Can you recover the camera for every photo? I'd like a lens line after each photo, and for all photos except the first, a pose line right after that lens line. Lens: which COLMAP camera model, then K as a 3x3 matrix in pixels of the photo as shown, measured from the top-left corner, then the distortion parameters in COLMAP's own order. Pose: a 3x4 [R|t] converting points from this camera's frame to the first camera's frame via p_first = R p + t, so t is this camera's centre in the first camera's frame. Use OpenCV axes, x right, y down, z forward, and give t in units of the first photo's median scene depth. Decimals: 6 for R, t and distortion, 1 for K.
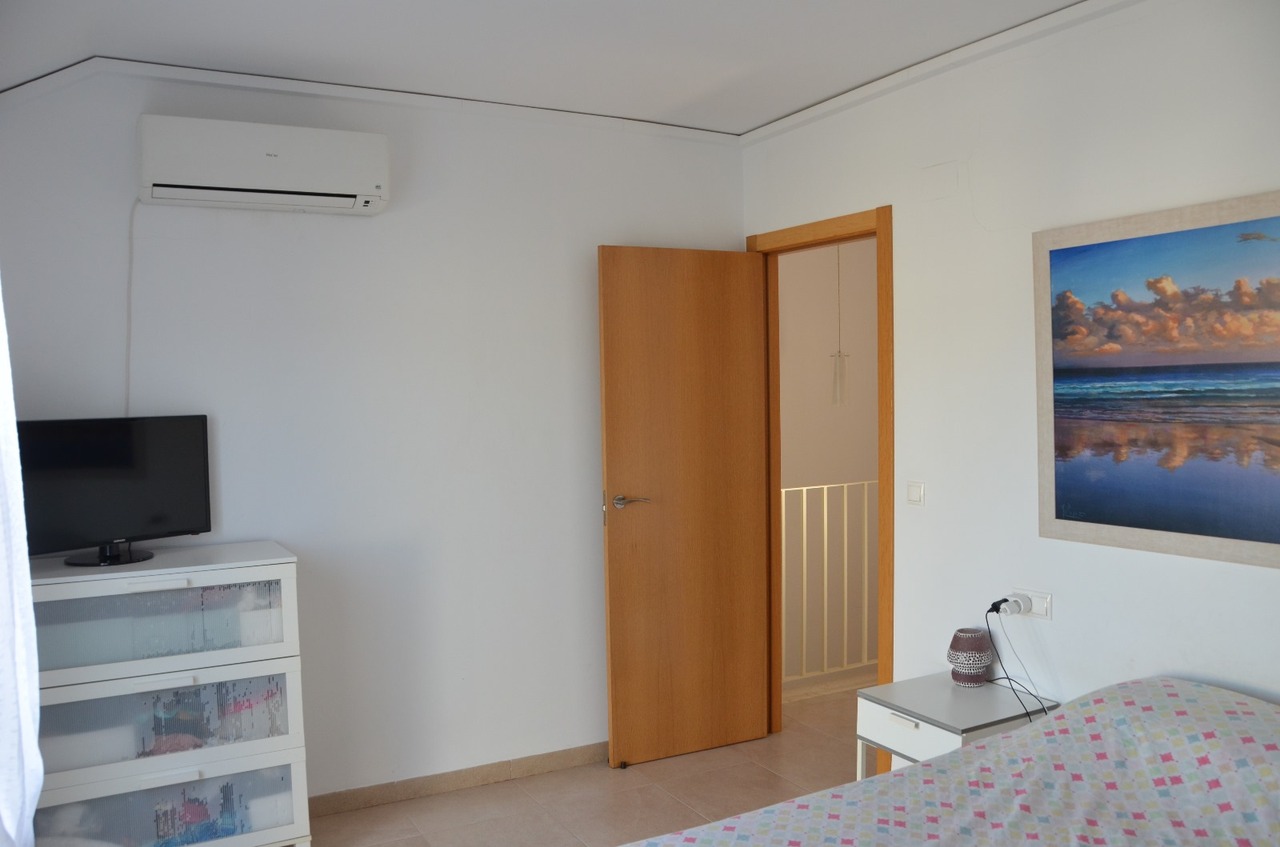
lens RADIAL K [[1064.4, 0, 636.7], [0, 1064.4, 446.9], [0, 0, 1]] dist [-0.137496, 0.146927]
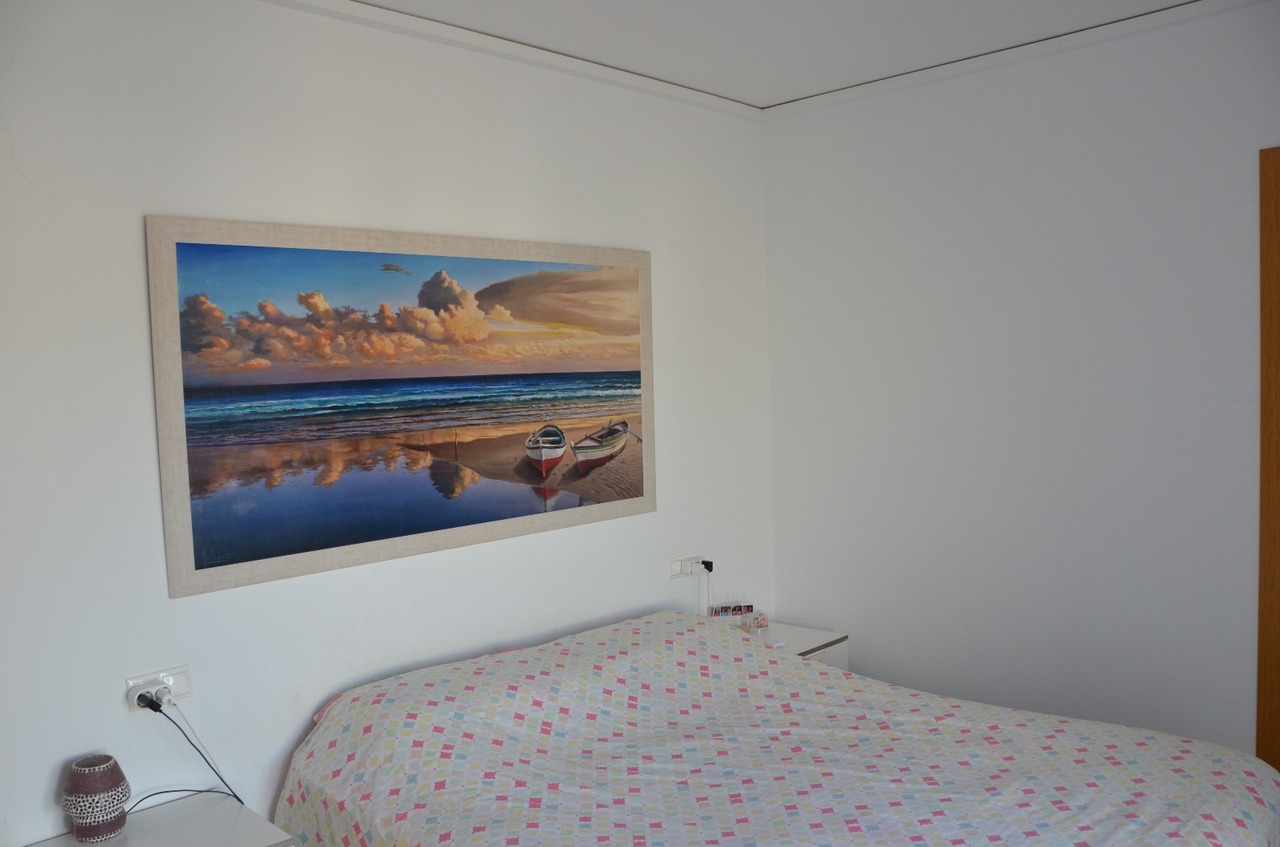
lens RADIAL K [[1064.4, 0, 636.7], [0, 1064.4, 446.9], [0, 0, 1]] dist [-0.137496, 0.146927]
pose [[-0.307397, -0.036000, 0.950900, -0.541154], [0.096141, 0.992996, 0.068673, -0.056624], [-0.946712, 0.112531, -0.301782, 1.019293]]
